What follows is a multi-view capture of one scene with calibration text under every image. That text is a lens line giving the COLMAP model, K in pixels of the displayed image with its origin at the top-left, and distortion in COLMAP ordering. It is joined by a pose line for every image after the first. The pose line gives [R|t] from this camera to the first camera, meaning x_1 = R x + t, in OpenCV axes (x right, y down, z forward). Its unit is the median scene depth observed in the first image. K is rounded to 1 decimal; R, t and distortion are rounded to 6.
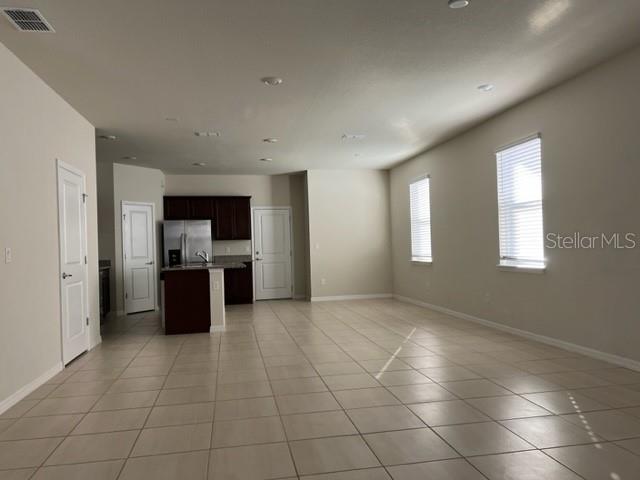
lens RADIAL K [[477.9, 0, 323.0], [0, 477.9, 243.6], [0, 0, 1]] dist [0.057940, -0.055381]
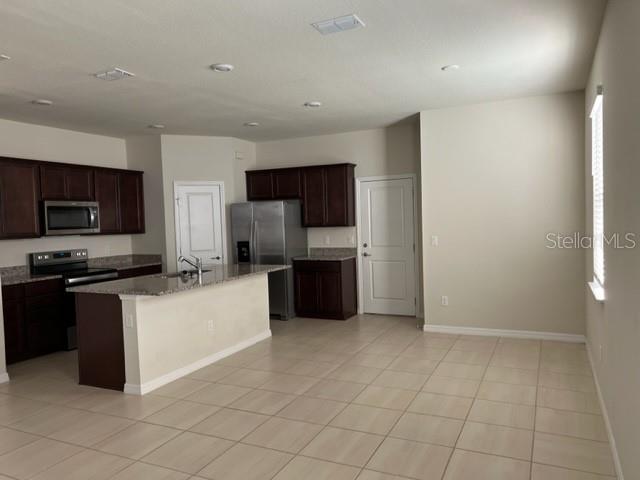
lens RADIAL K [[477.9, 0, 319.2], [0, 477.9, 239.1], [0, 0, 1]] dist [0.057940, -0.055381]
pose [[0.800417, 0.029891, -0.598697, 0.233481], [0.012819, 0.997674, 0.066950, -0.038285], [0.599306, -0.061263, 0.798172, 0.442301]]
